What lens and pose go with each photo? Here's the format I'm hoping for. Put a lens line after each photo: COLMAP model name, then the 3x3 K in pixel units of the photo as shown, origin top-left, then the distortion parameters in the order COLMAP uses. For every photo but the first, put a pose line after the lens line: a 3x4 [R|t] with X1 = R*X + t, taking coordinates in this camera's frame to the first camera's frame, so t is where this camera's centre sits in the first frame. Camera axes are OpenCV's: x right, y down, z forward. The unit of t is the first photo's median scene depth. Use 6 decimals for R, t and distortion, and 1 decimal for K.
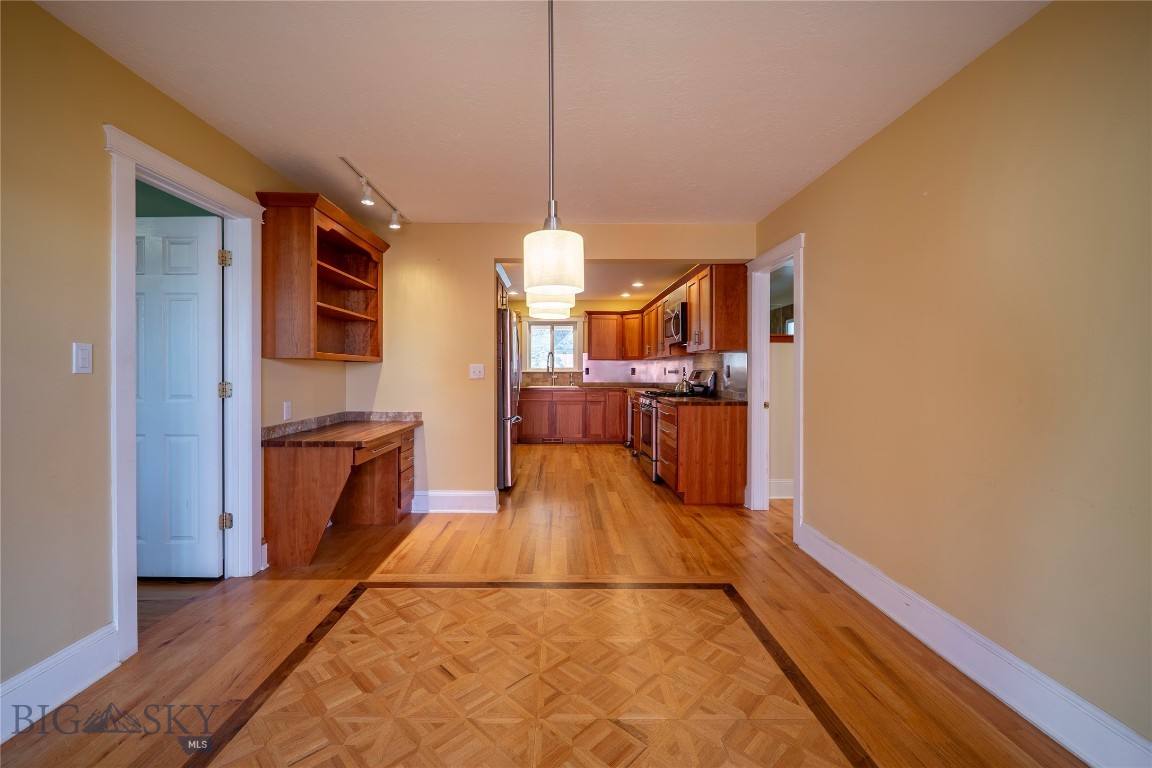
lens RADIAL K [[474.6, 0, 578.8], [0, 474.6, 375.3], [0, 0, 1]] dist [-0.002362, -0.000635]
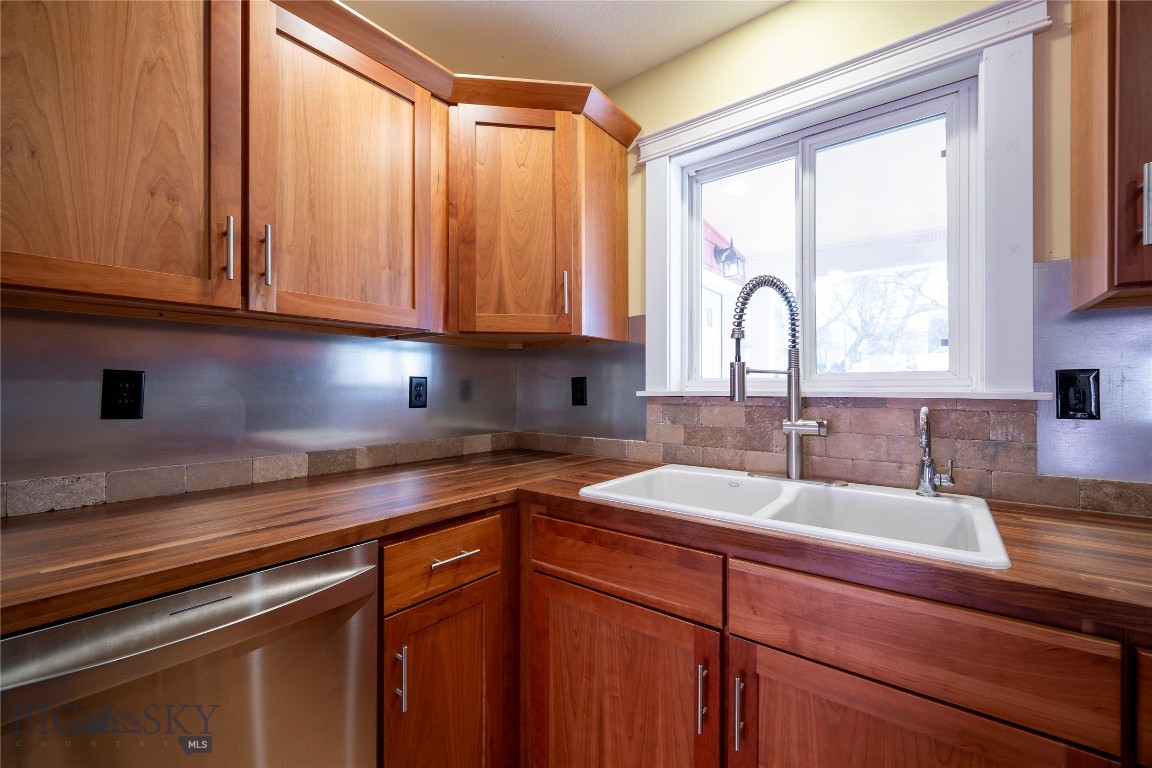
lens RADIAL K [[474.6, 0, 568.3], [0, 474.6, 386.9], [0, 0, 1]] dist [-0.002362, -0.000635]
pose [[0.762851, -0.000206, -0.646574, -0.006134], [-0.007710, 0.999926, -0.009415, -0.008931], [0.646528, 0.012167, 0.762793, 0.871825]]
